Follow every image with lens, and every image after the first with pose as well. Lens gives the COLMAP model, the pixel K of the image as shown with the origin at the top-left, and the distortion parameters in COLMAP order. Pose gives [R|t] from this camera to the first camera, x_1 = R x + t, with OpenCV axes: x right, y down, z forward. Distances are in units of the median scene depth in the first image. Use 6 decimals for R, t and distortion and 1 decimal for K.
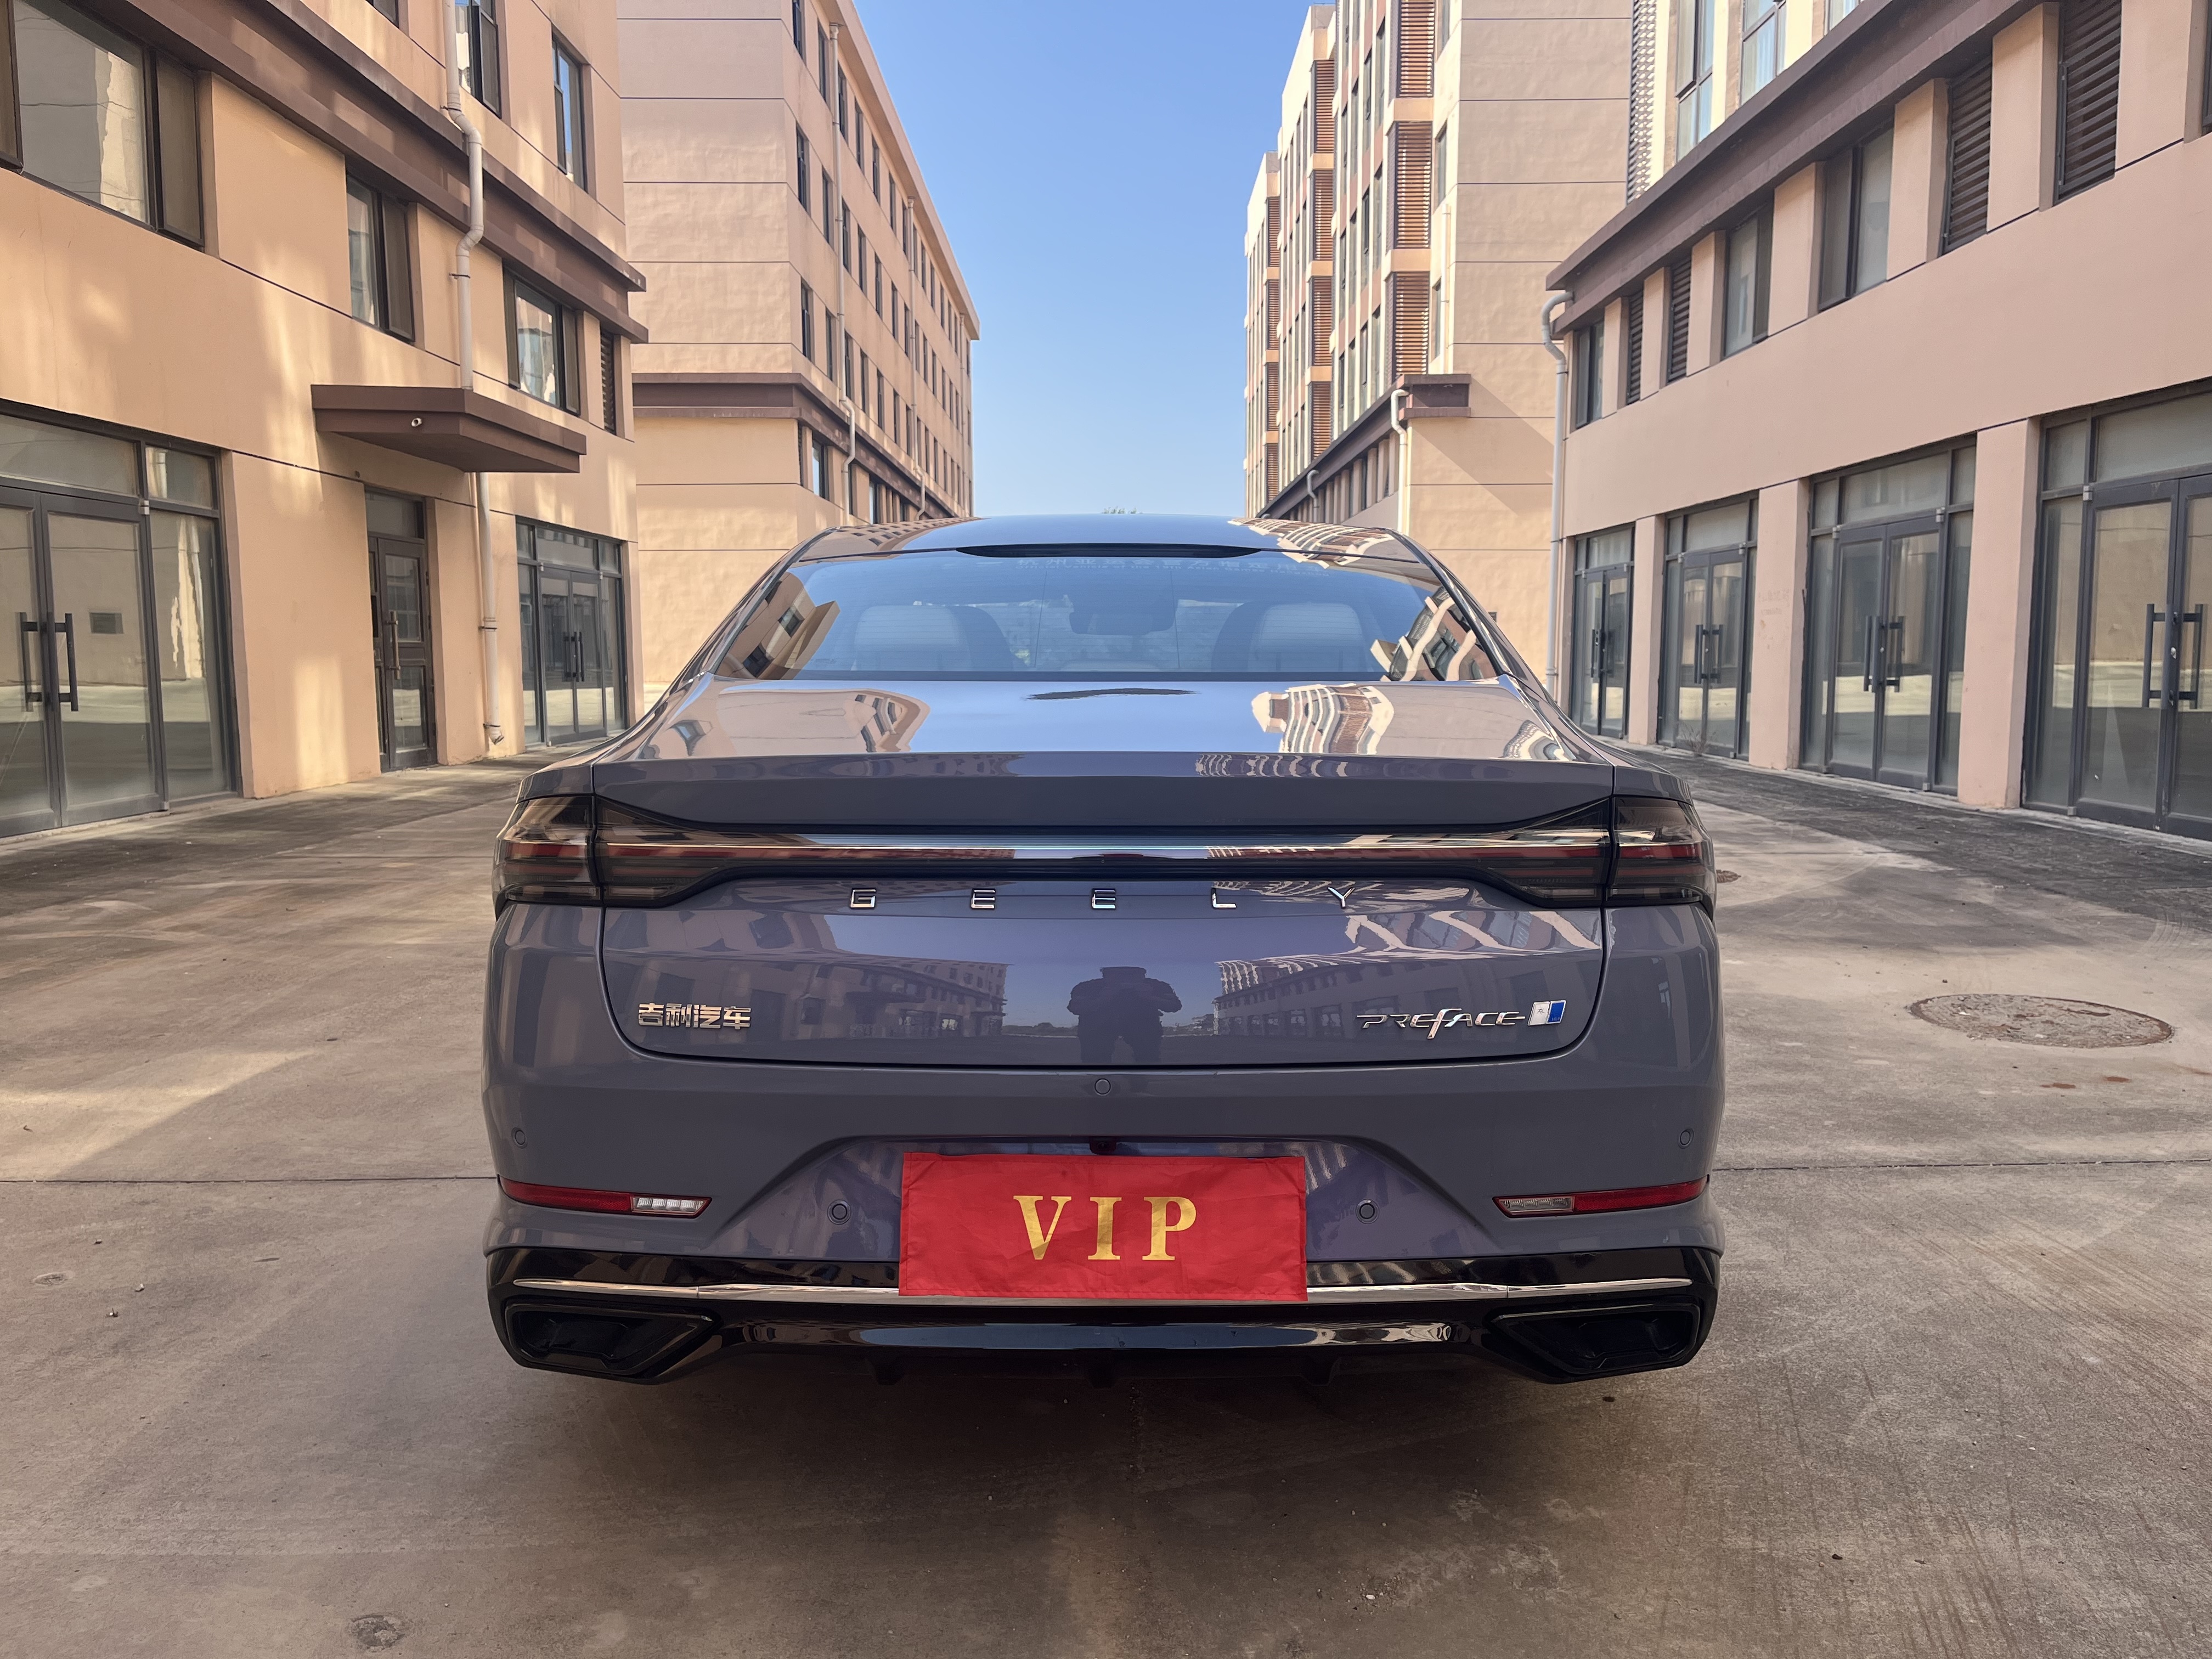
lens RADIAL K [[1669.9, 0, 1127.3], [0, 1669.9, 824.0], [0, 0, 1]] dist [0.080206, -0.108477]
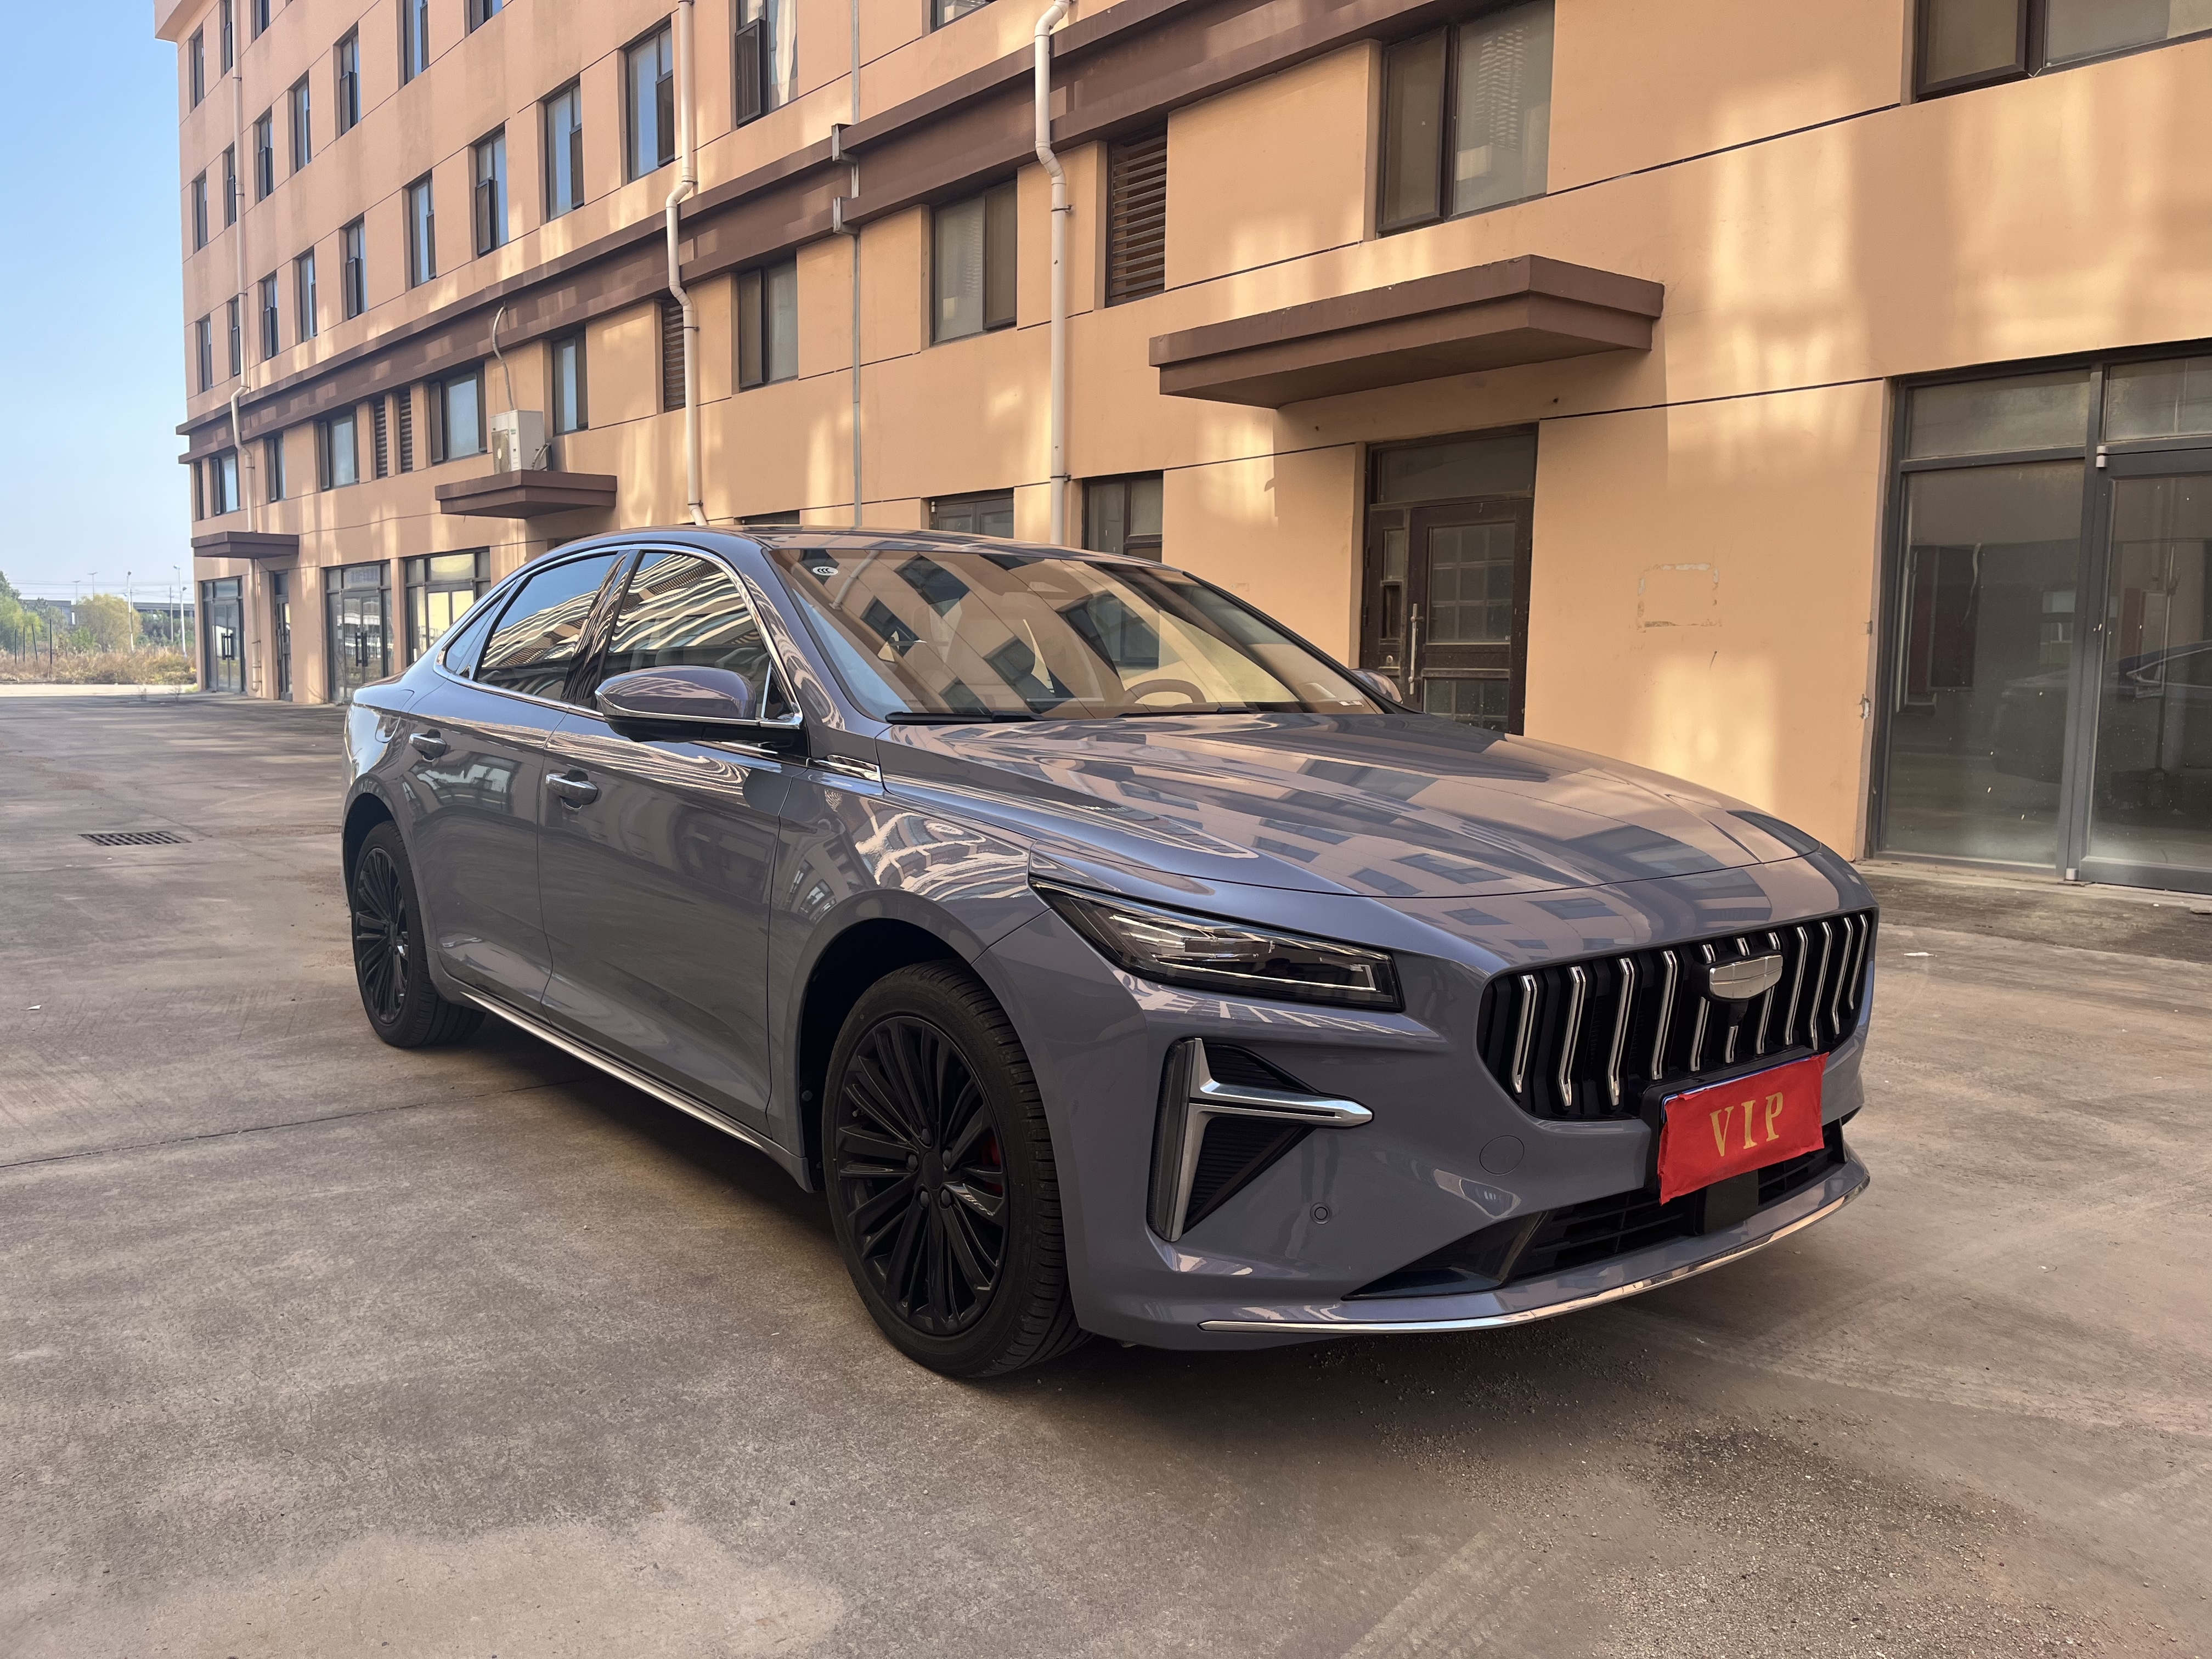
lens RADIAL K [[1669.9, 0, 1117.1], [0, 1669.9, 820.7], [0, 0, 1]] dist [0.080206, -0.108477]
pose [[-0.774756, 0.054387, -0.629917, 0.177989], [-0.075444, 0.981223, 0.177510, -0.061831], [0.627743, 0.185050, -0.756105, 0.620771]]
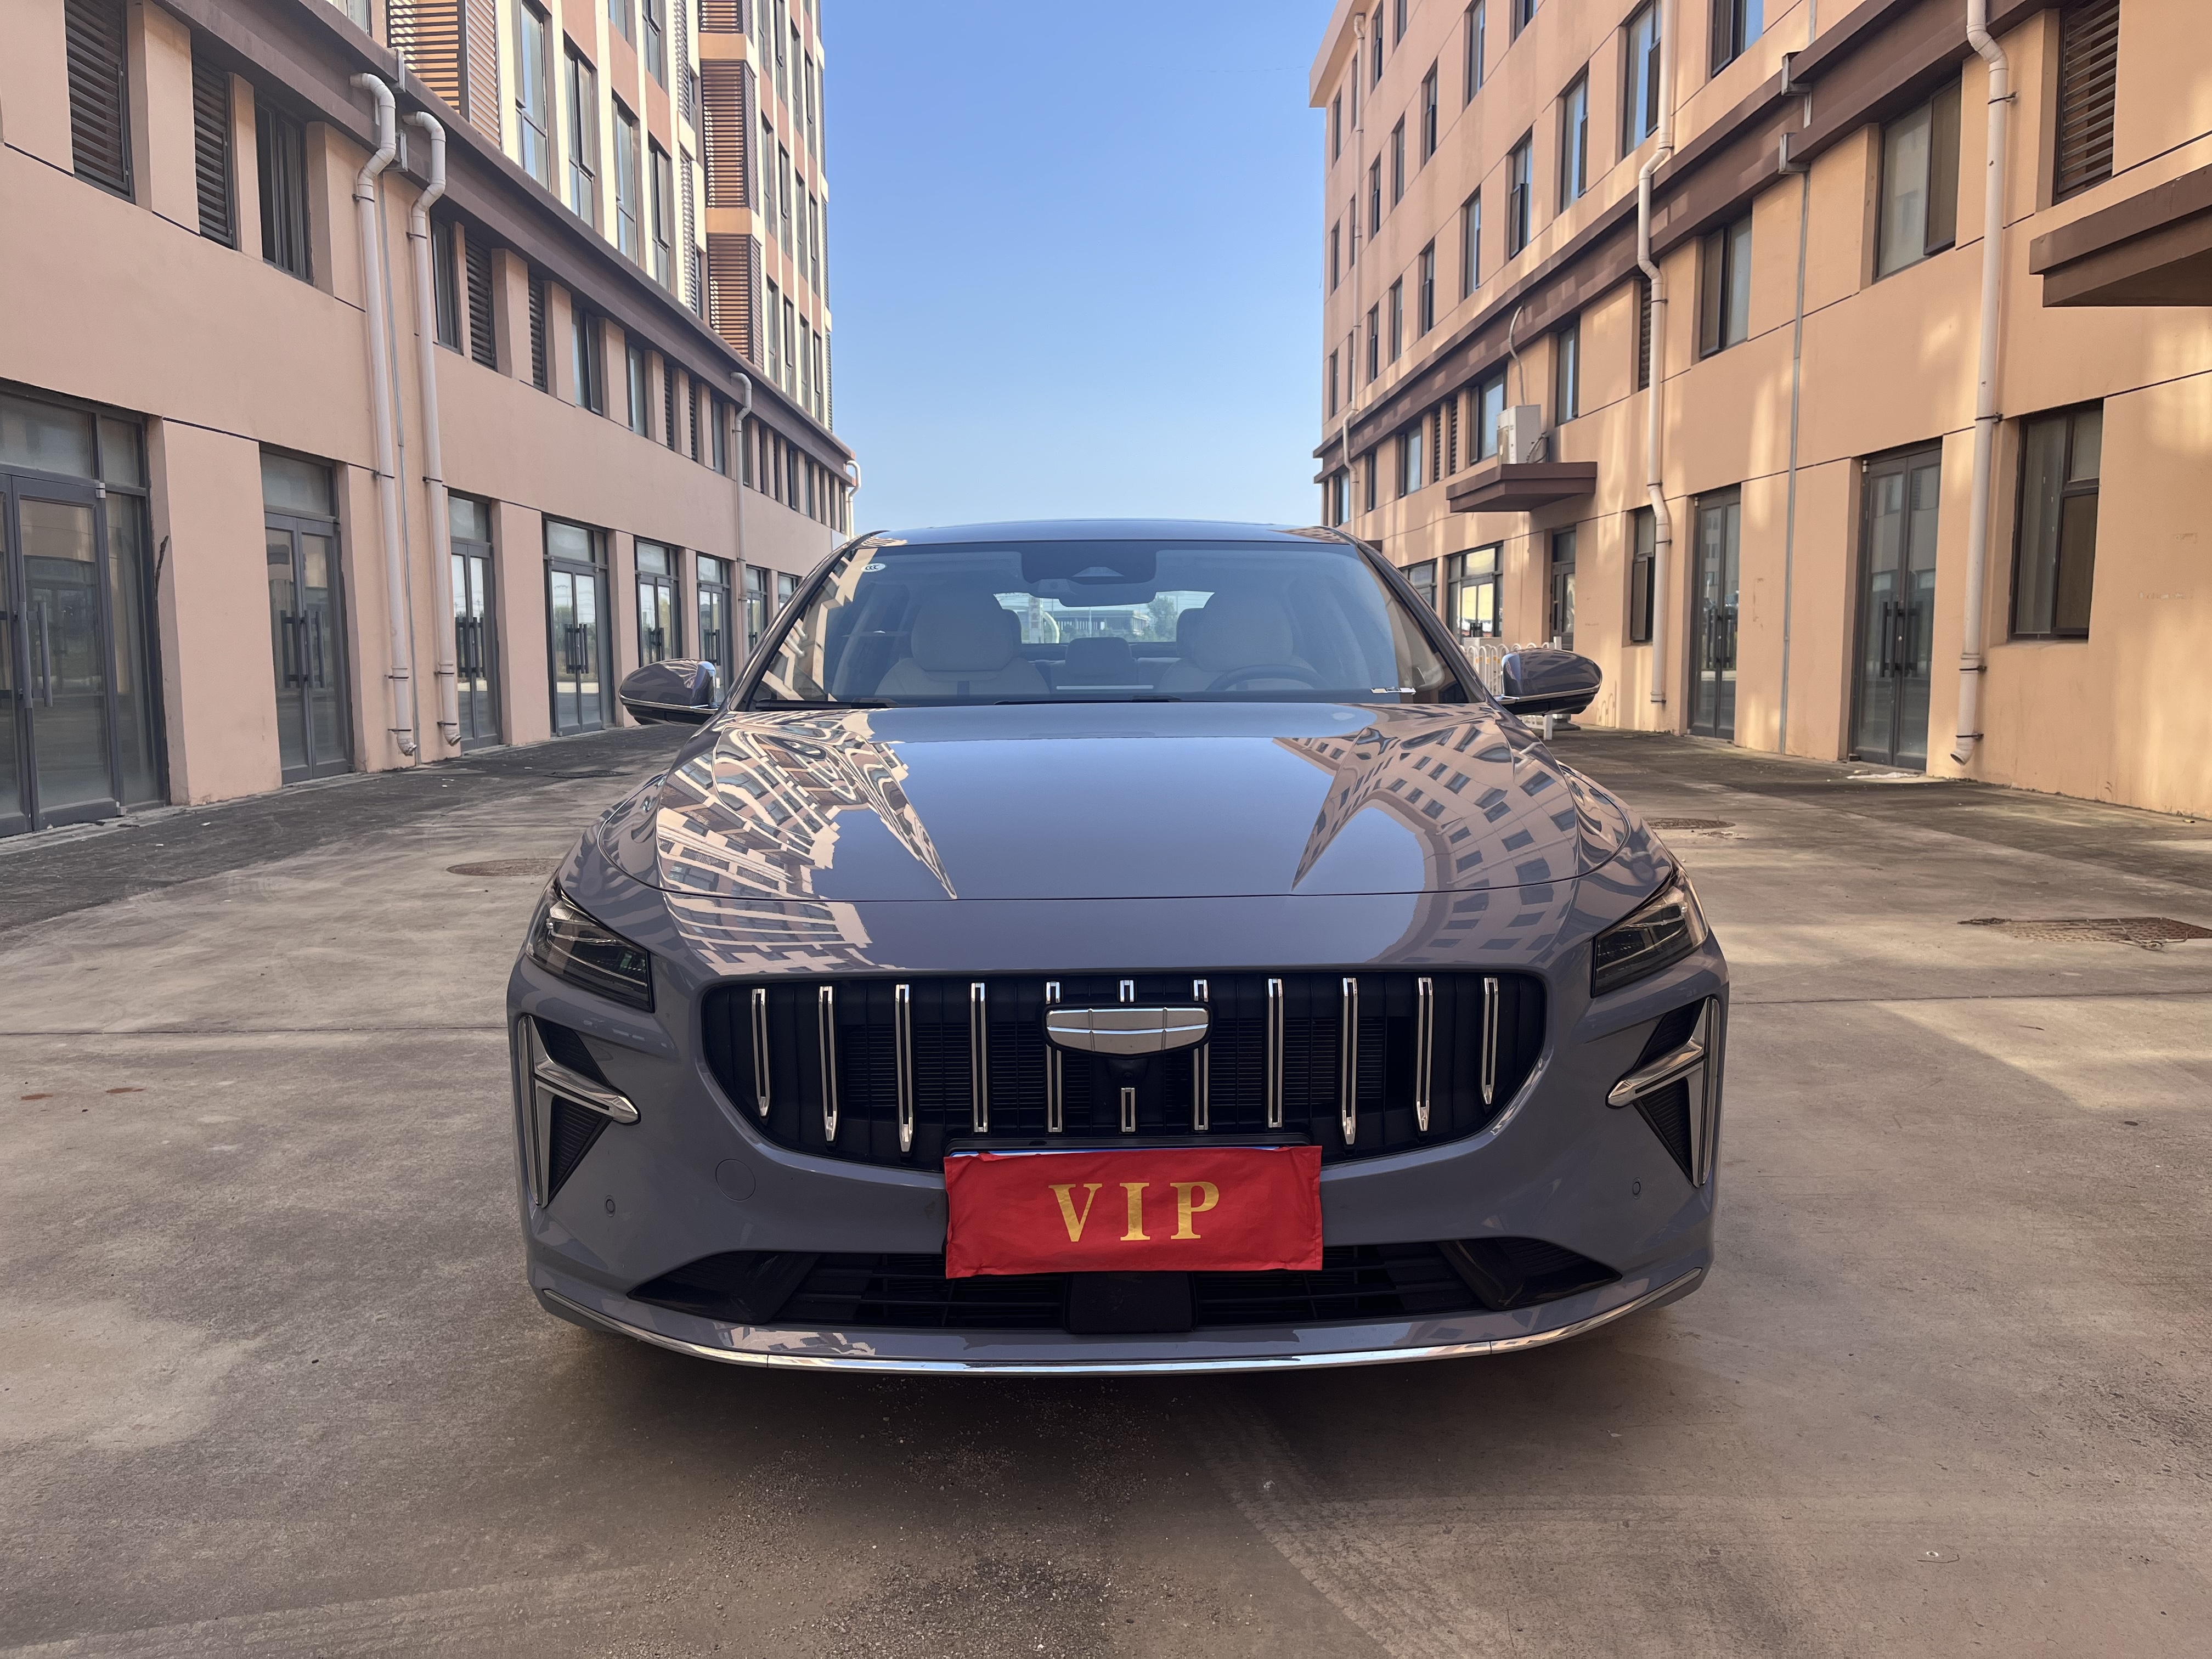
lens RADIAL K [[1669.9, 0, 1118.0], [0, 1669.9, 832.8], [0, 0, 1]] dist [0.080206, -0.108477]
pose [[-0.999835, 0.011788, -0.013824, -0.000936], [0.008540, 0.976571, 0.215025, -0.066793], [0.016035, 0.214871, -0.976511, 0.672804]]
